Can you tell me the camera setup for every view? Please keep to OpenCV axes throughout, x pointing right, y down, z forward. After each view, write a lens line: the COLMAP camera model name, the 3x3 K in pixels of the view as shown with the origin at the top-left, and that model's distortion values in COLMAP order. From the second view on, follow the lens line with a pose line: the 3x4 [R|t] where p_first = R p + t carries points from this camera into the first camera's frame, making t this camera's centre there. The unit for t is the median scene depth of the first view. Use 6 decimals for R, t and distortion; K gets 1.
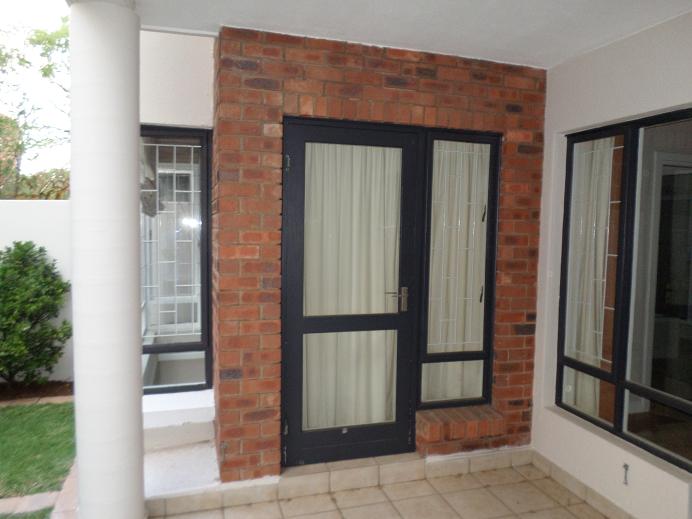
lens RADIAL K [[515.1, 0, 346.0], [0, 515.1, 259.5], [0, 0, 1]] dist [0.027235, -0.000713]
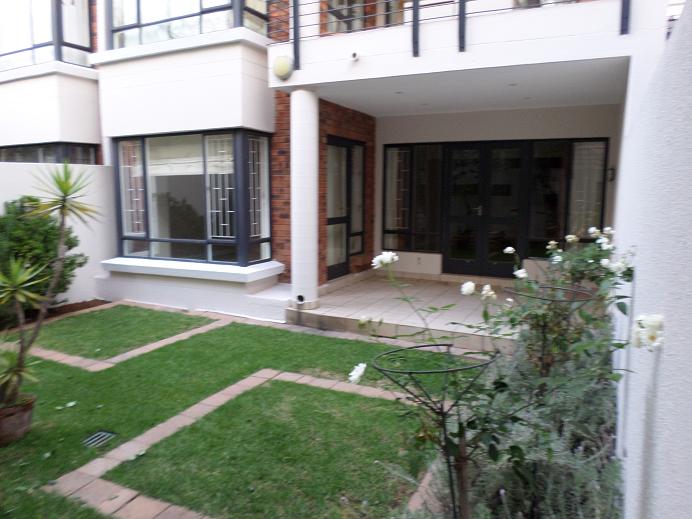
lens RADIAL K [[529.4, 0, 334.8], [0, 529.4, 246.9], [0, 0, 1]] dist [-0.013404, 0.001687]
pose [[0.686991, -0.090448, 0.721015, -1.682687], [0.062442, 0.995901, 0.065436, 0.081474], [-0.723978, 0.000068, 0.689823, -0.650265]]
